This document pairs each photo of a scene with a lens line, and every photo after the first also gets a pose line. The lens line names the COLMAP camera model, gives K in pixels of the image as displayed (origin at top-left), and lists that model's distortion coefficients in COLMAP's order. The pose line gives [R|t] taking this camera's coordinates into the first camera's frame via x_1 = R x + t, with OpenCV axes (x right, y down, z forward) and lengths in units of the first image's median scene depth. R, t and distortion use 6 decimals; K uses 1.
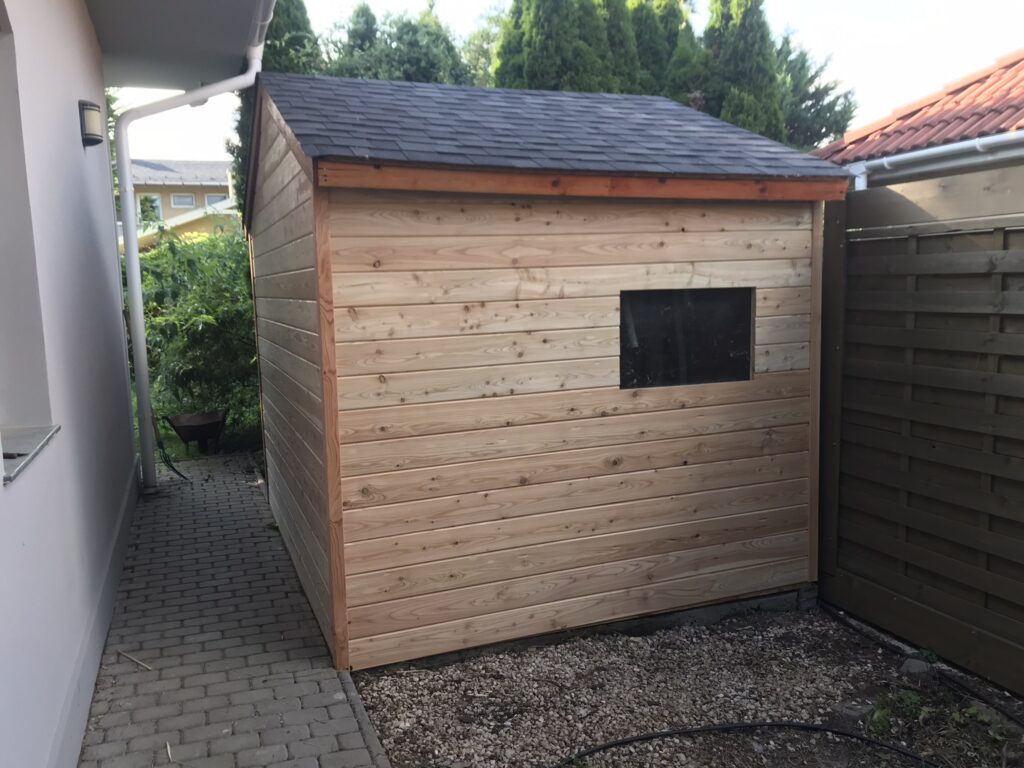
lens RADIAL K [[813.1, 0, 503.8], [0, 813.1, 378.0], [0, 0, 1]] dist [0.011412, -0.007951]
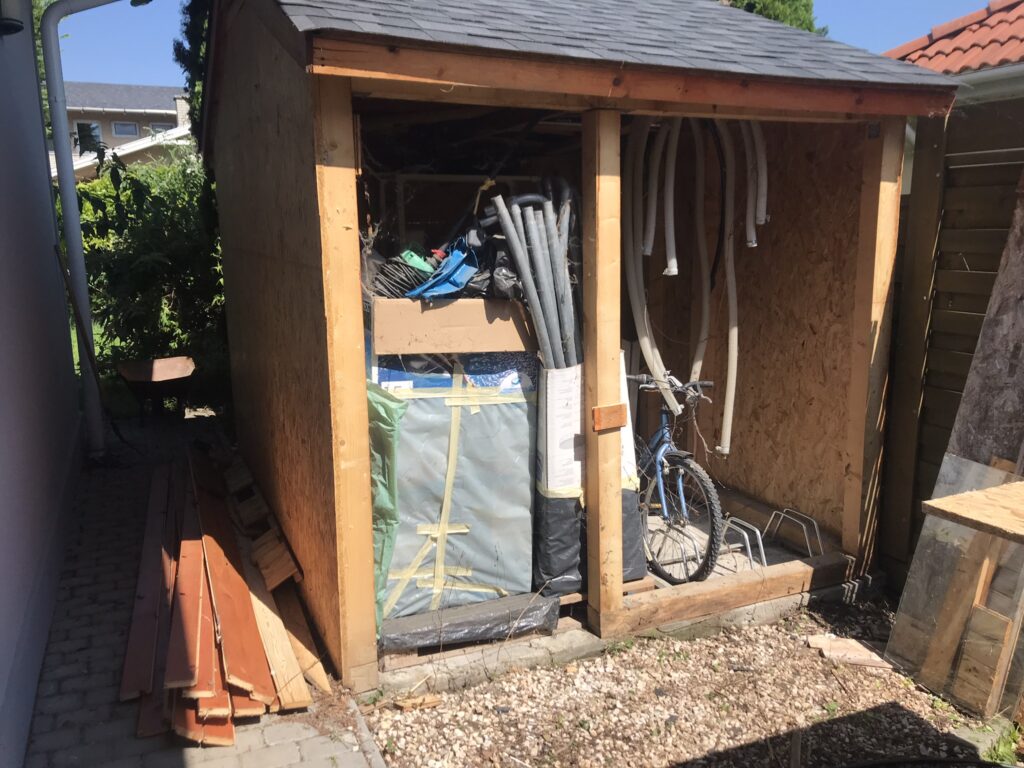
lens RADIAL K [[813.1, 0, 512.8], [0, 813.1, 385.4], [0, 0, 1]] dist [0.011412, -0.007951]
pose [[0.998120, -0.001001, 0.061286, -0.073232], [-0.003855, 0.996862, 0.079065, -0.011187], [-0.061173, -0.079153, 0.994984, 0.186681]]
